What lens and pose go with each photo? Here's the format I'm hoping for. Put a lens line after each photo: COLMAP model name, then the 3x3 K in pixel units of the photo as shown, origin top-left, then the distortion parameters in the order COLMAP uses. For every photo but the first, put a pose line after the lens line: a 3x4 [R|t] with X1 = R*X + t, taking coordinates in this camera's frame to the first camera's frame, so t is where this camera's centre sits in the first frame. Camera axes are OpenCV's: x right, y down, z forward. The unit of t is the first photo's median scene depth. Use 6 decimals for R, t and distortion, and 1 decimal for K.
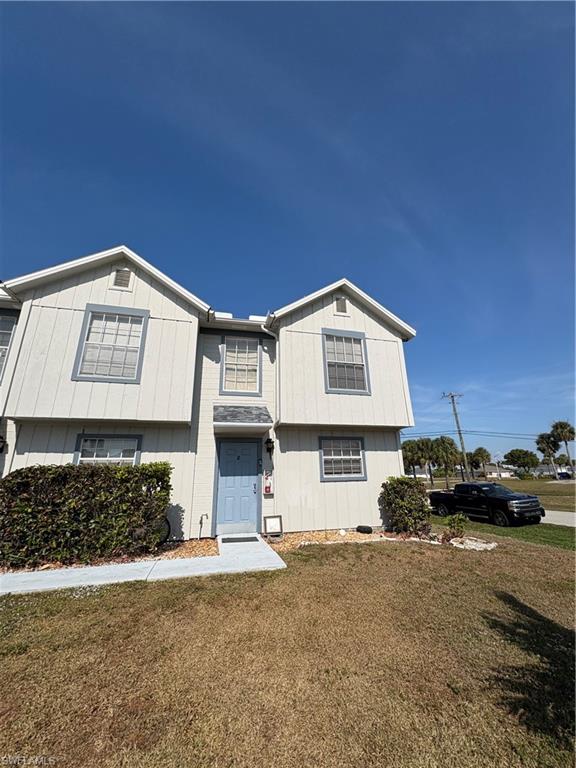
lens RADIAL K [[304.9, 0, 288.0], [0, 304.9, 384.0], [0, 0, 1]] dist [0.000643, 0.000079]
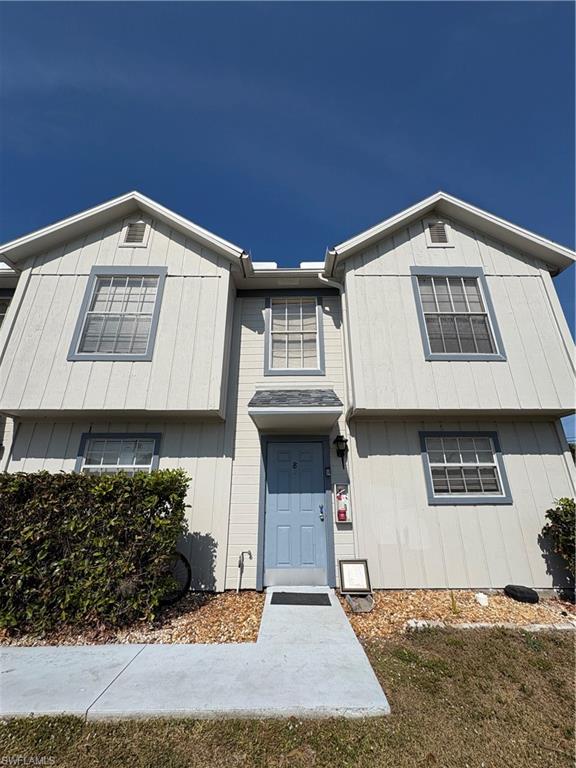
lens RADIAL K [[304.9, 0, 288.0], [0, 304.9, 384.0], [0, 0, 1]] dist [0.000643, 0.000079]
pose [[0.969121, -0.067027, -0.237300, -0.006551], [0.056441, 0.997096, -0.051136, 0.099640], [0.240038, 0.036163, 0.970090, 0.348395]]
